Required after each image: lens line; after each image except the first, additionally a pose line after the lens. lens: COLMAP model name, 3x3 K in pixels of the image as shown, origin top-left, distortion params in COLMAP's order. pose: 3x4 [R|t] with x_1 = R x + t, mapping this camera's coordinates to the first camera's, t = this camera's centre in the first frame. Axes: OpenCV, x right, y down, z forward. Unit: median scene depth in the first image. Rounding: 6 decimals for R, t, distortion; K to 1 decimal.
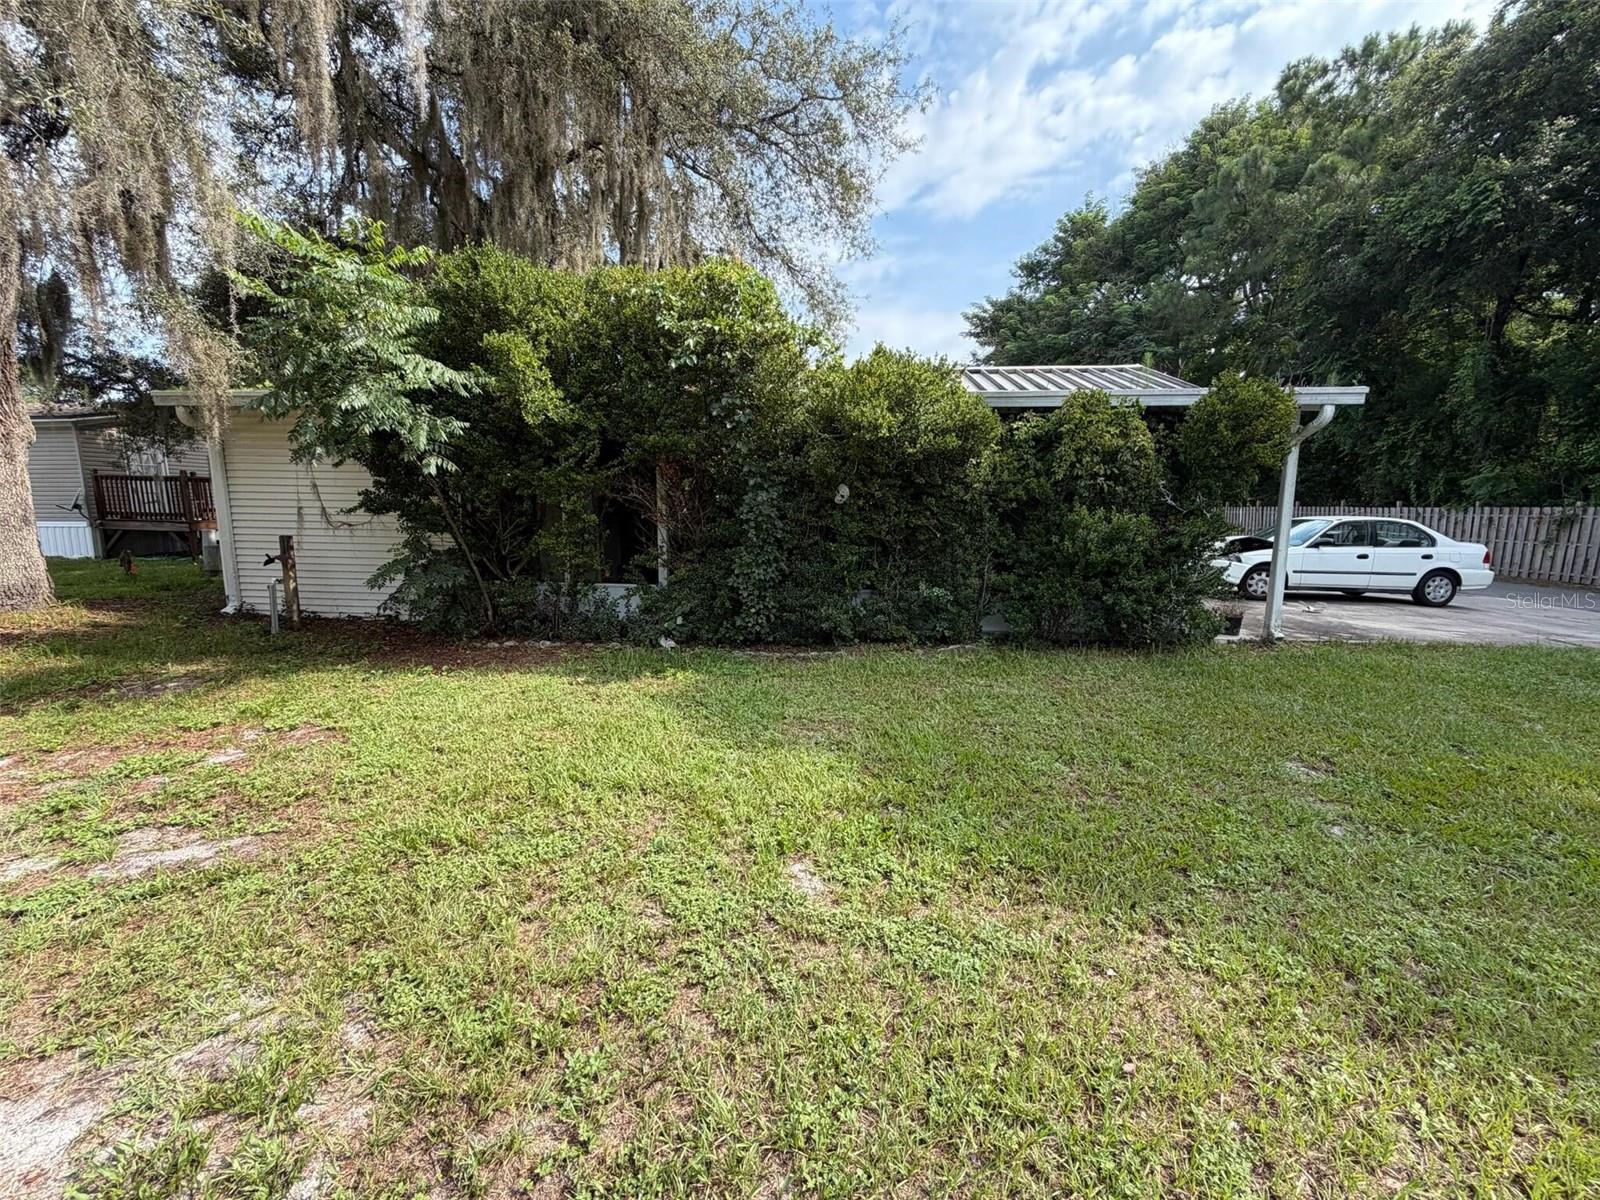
lens RADIAL K [[639.7, 0, 793.3], [0, 639.7, 599.9], [0, 0, 1]] dist [-0.001405, 0.000849]
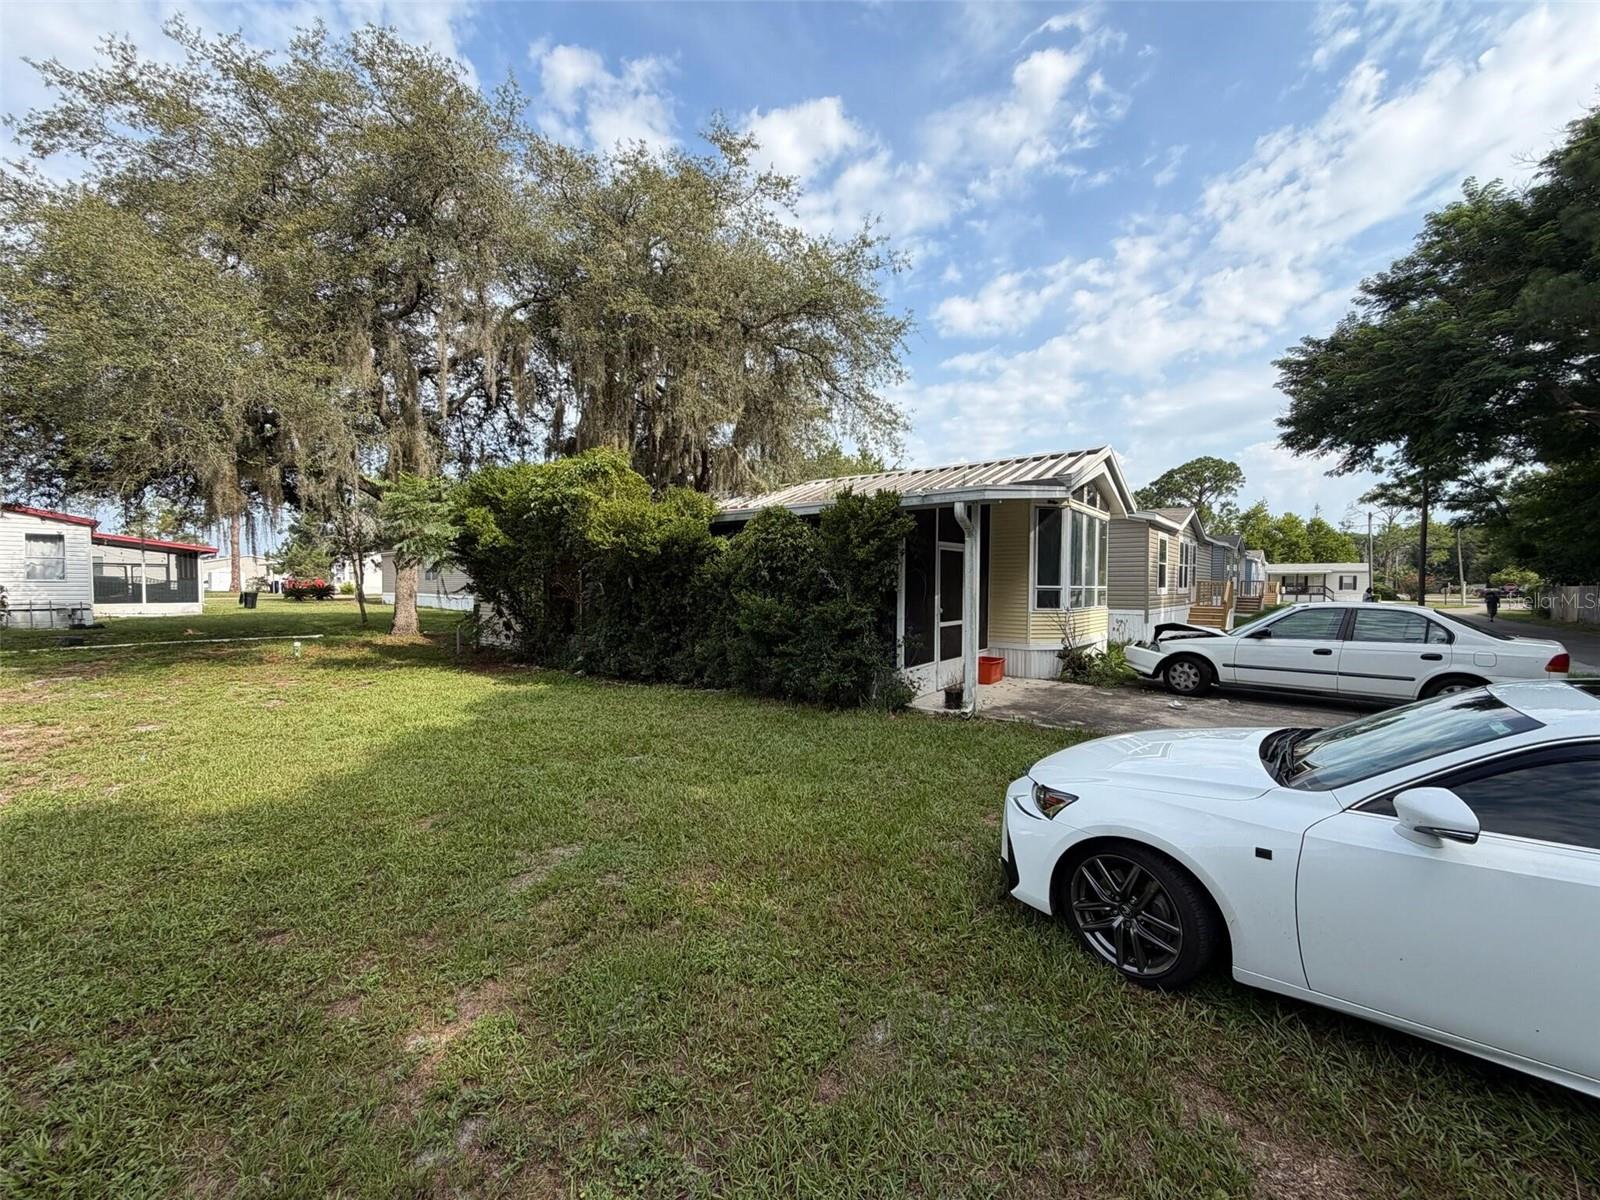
lens RADIAL K [[639.7, 0, 793.3], [0, 639.7, 599.9], [0, 0, 1]] dist [-0.001405, 0.000849]
pose [[0.828085, 0.011687, -0.560480, 0.777709], [-0.079926, 0.992031, -0.097400, -0.000978], [0.554875, 0.125453, 0.822420, -0.043264]]
